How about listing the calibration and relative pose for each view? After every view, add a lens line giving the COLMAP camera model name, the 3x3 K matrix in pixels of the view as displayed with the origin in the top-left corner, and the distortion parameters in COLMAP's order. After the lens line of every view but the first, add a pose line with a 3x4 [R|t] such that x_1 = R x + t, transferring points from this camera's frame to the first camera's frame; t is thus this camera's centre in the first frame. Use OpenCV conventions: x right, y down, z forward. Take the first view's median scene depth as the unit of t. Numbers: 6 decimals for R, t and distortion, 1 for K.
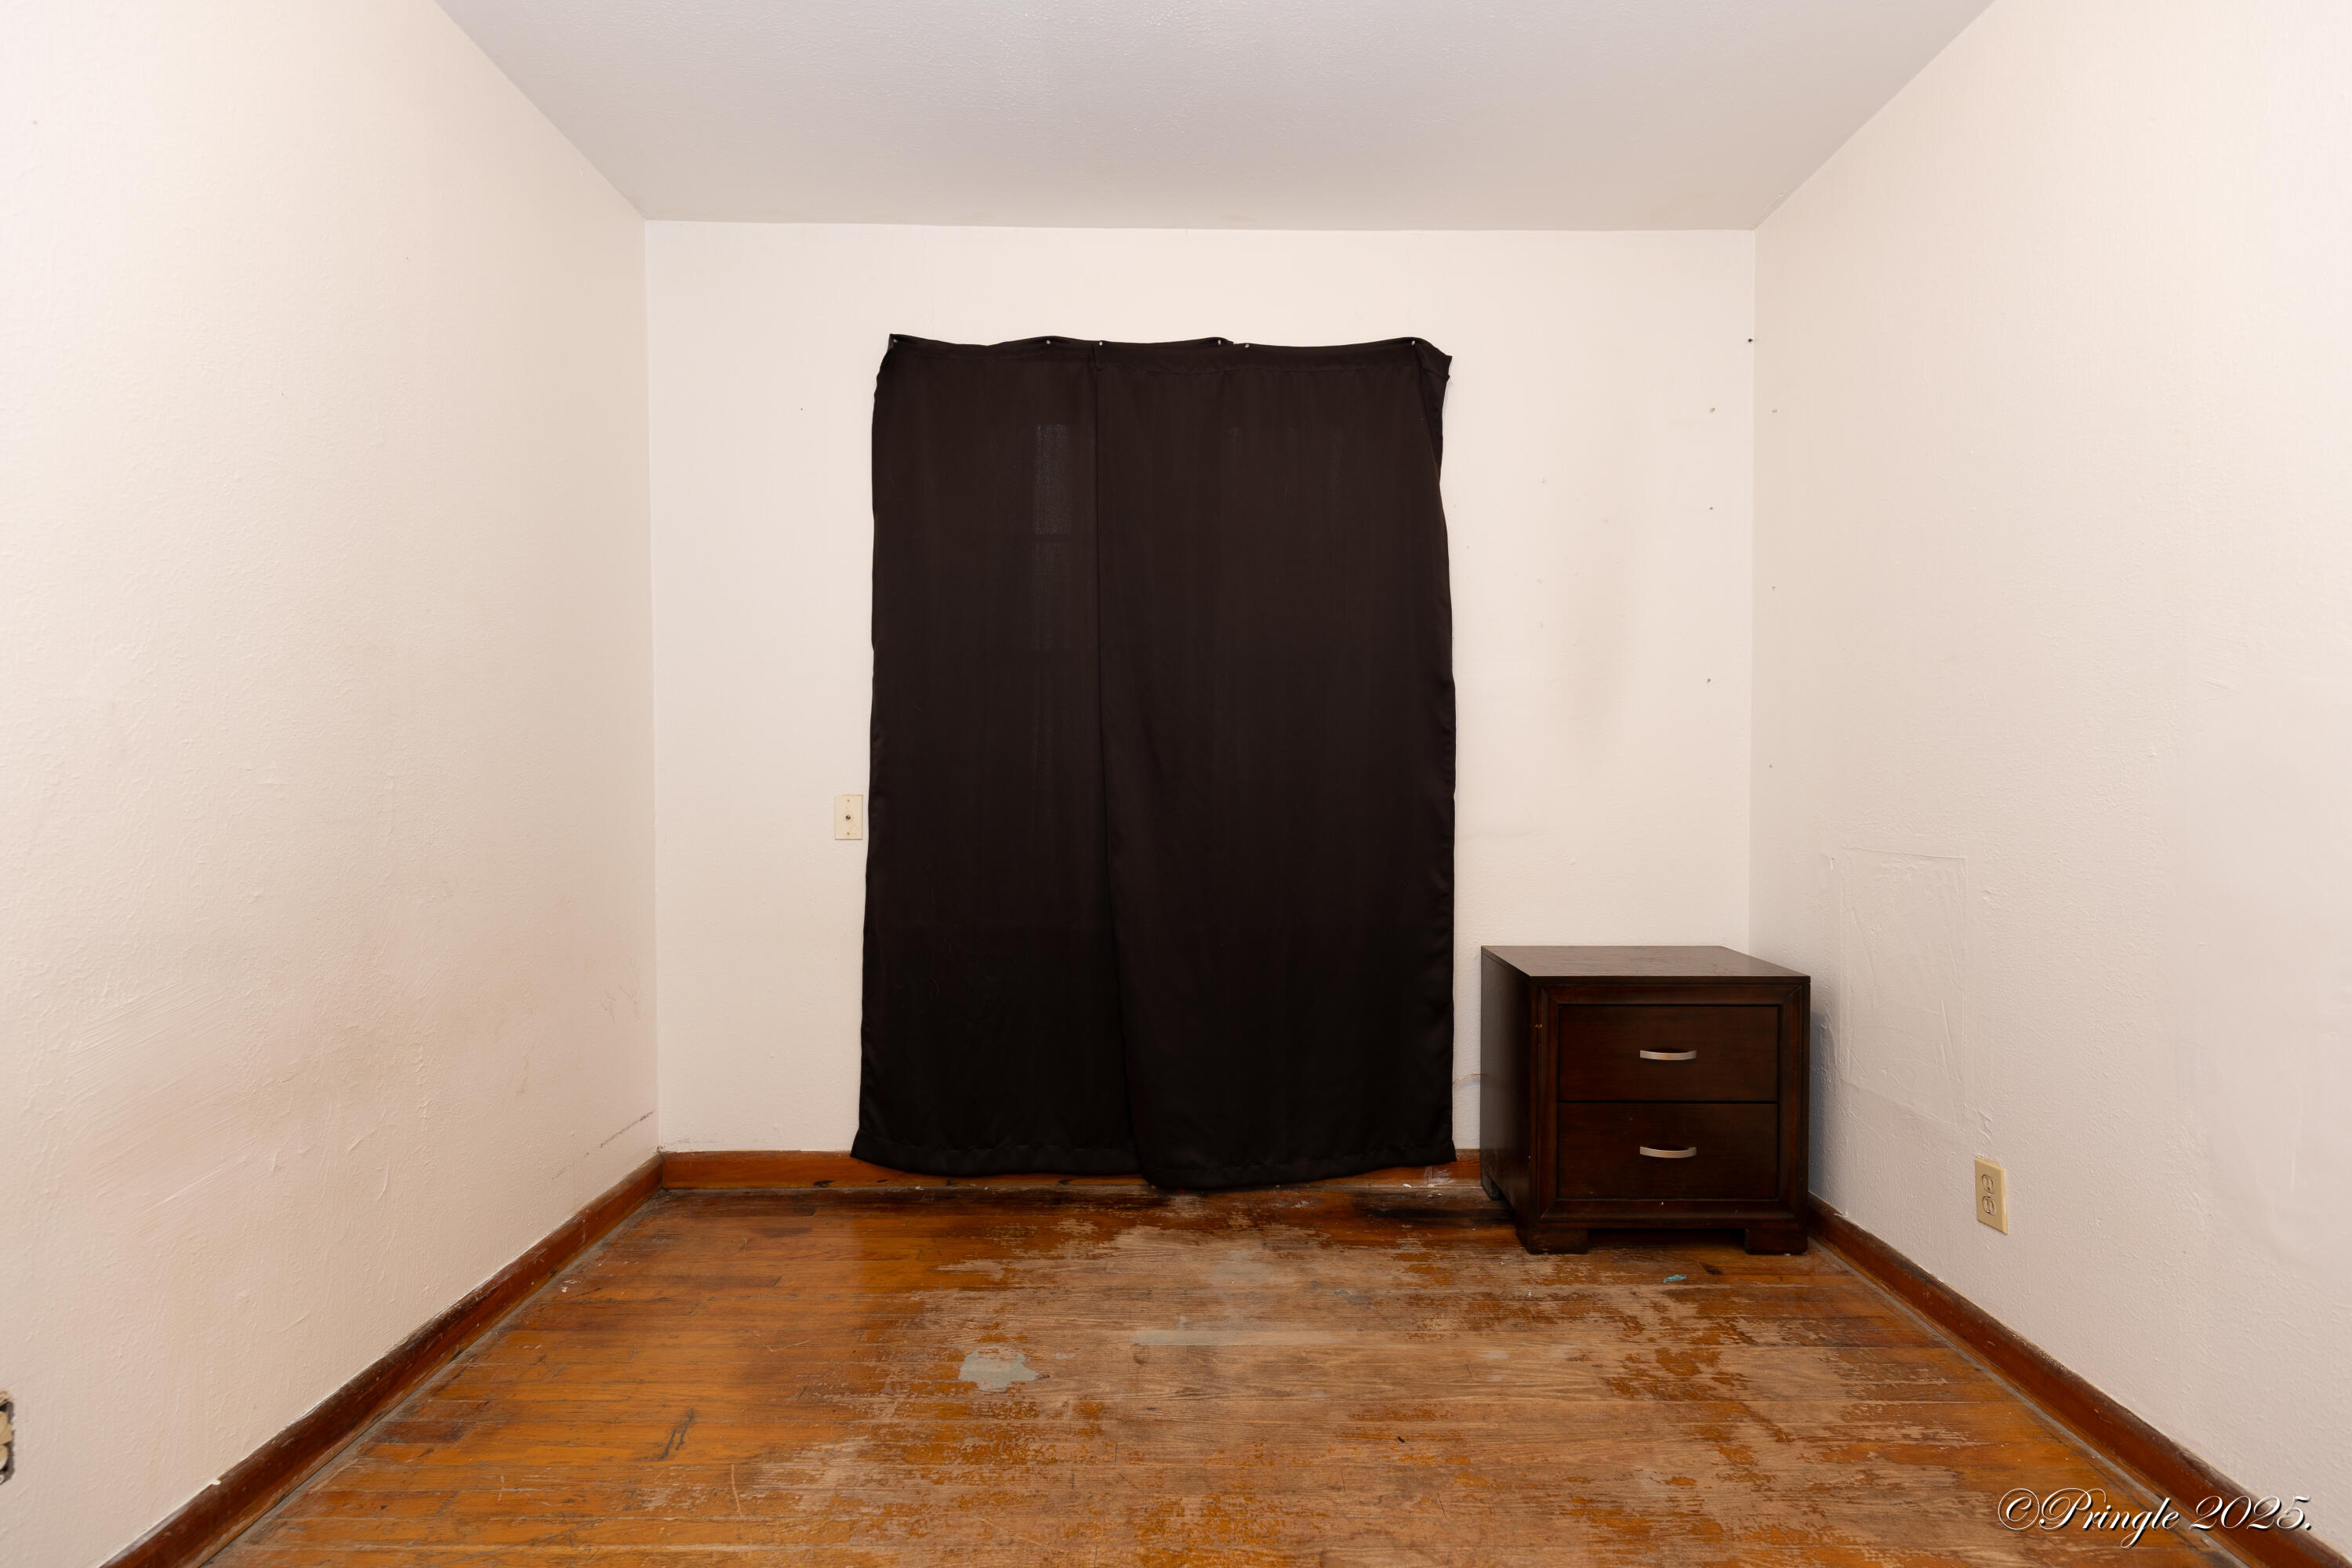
lens RADIAL K [[1163.4, 0, 1172.9], [0, 1163.4, 788.6], [0, 0, 1]] dist [0.017421, -0.000287]
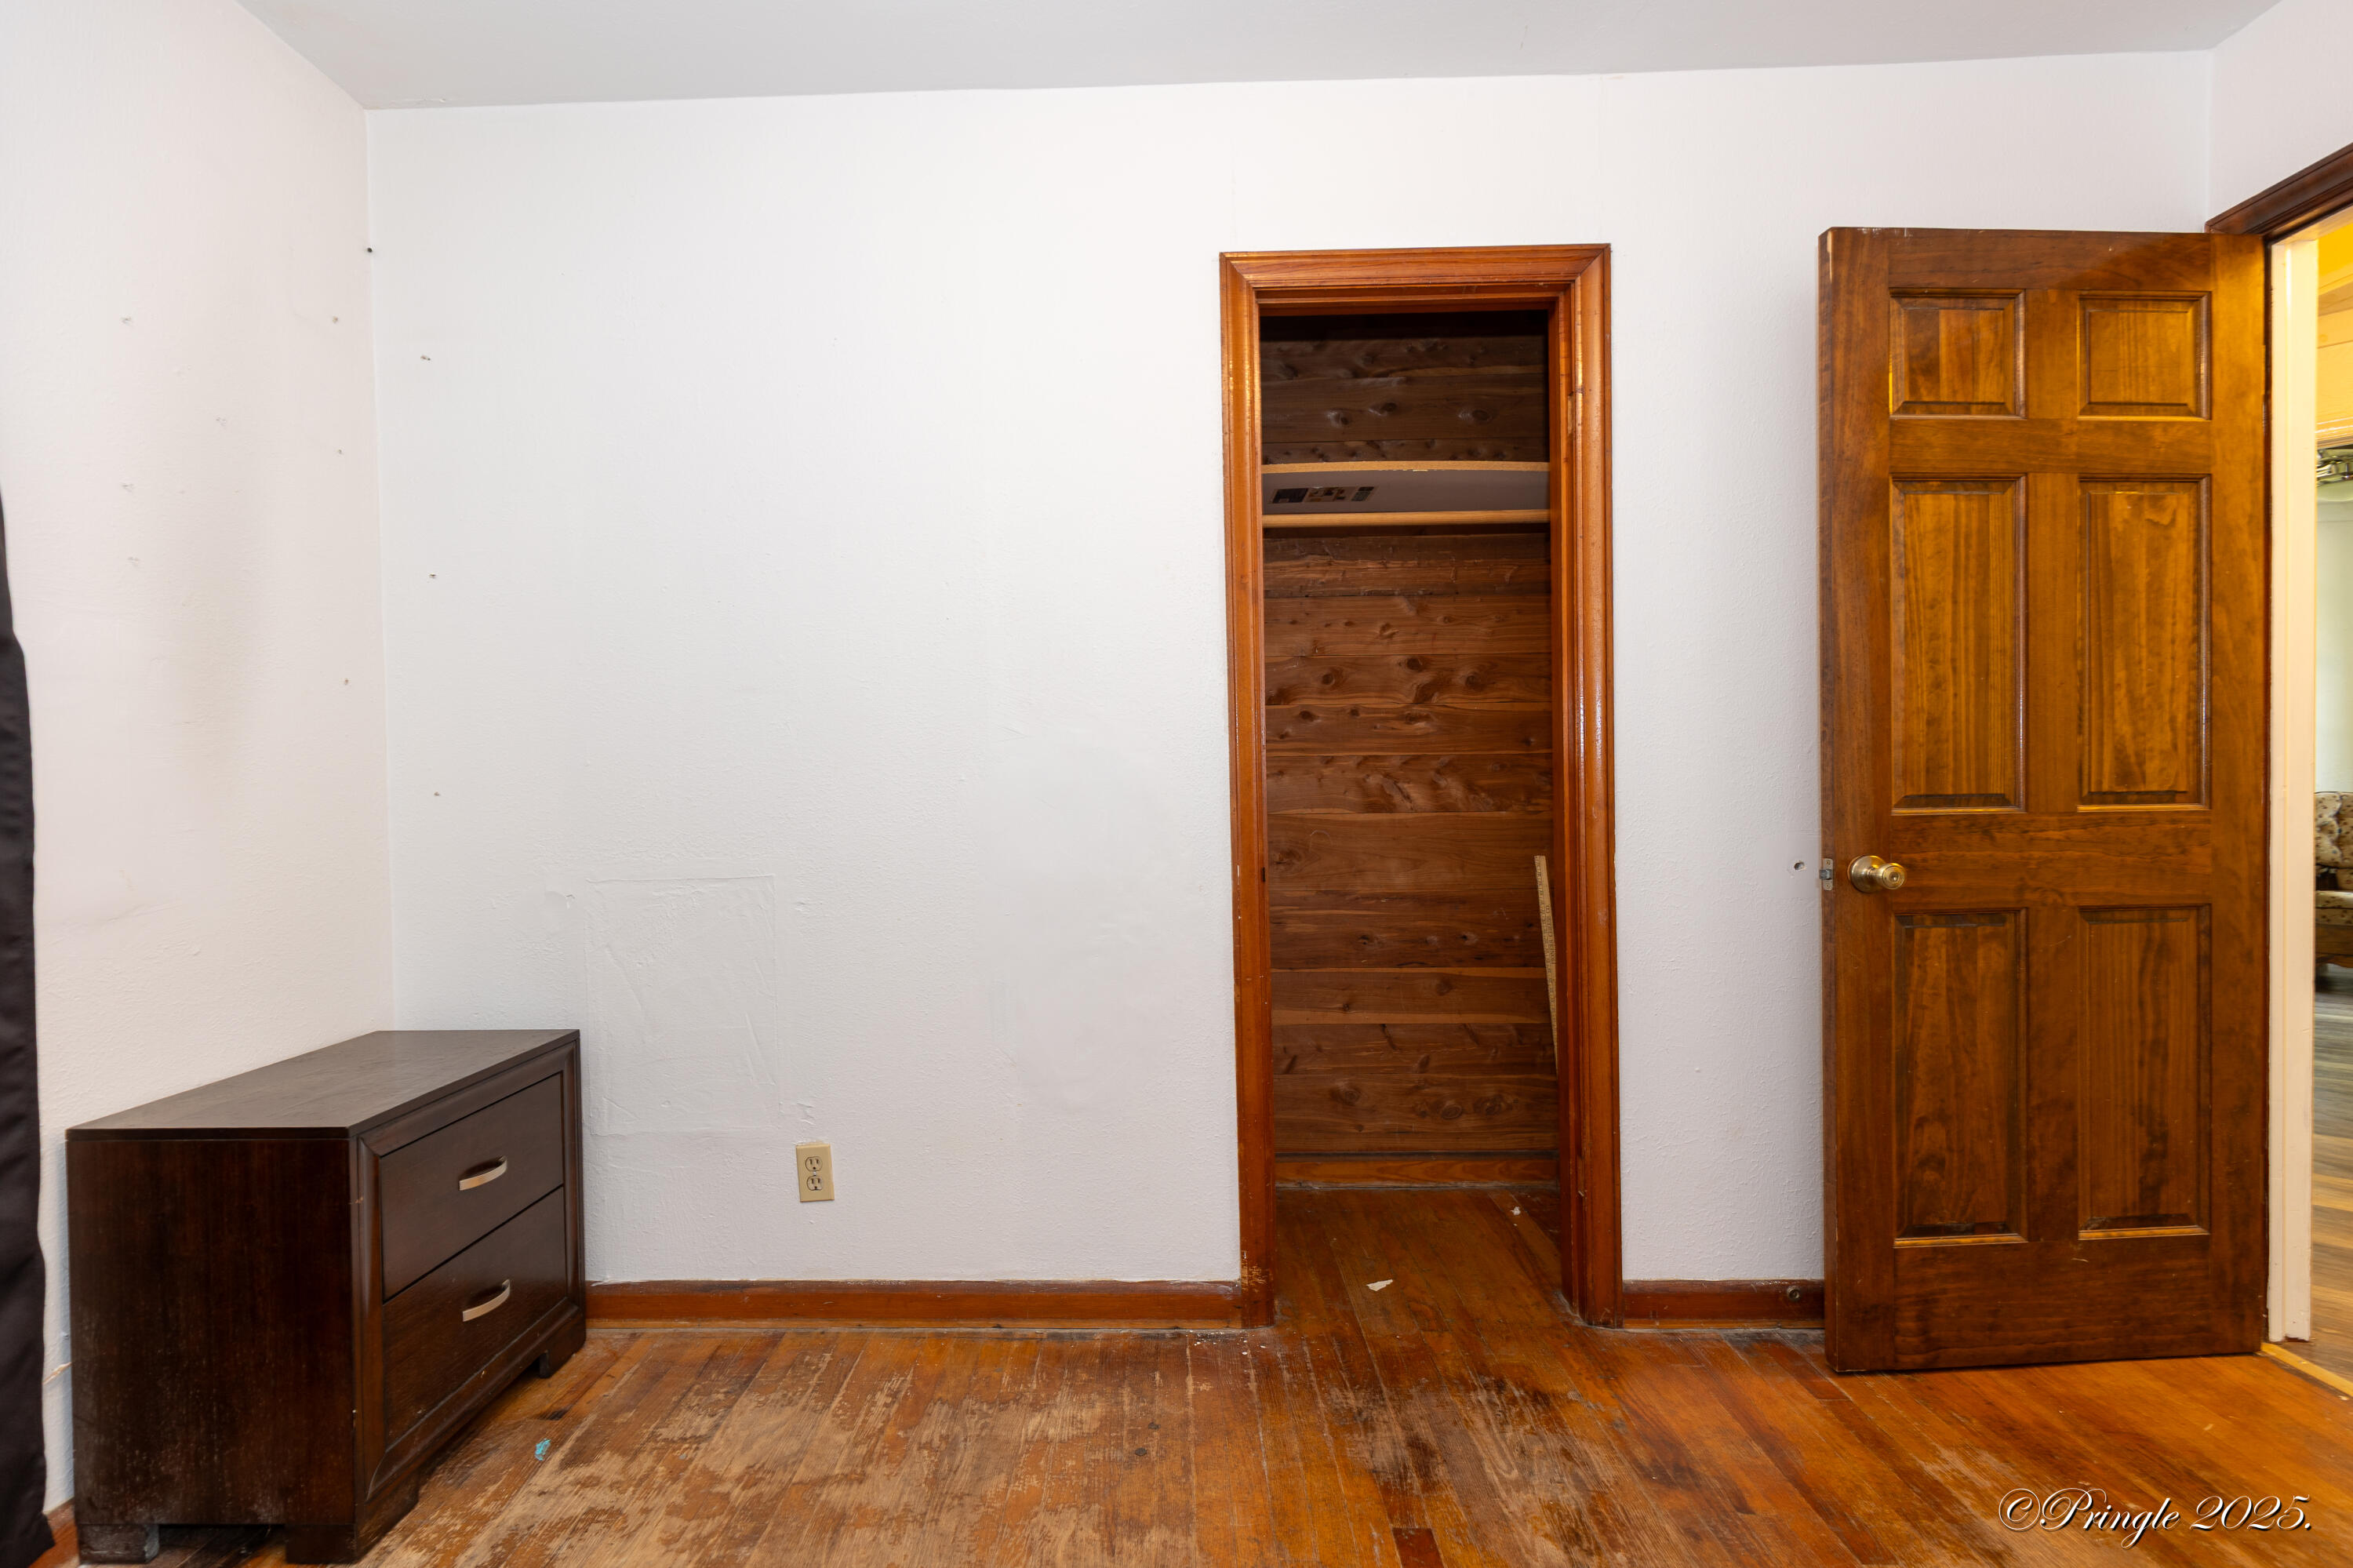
lens RADIAL K [[1164.0, 0, 1173.4], [0, 1164.0, 788.6], [0, 0, 1]] dist [0.017421, -0.000287]
pose [[0.001708, -0.024903, 0.999688, -0.379448], [0.034591, 0.999093, 0.024829, -0.032835], [-0.999400, 0.034538, 0.002568, 0.605047]]
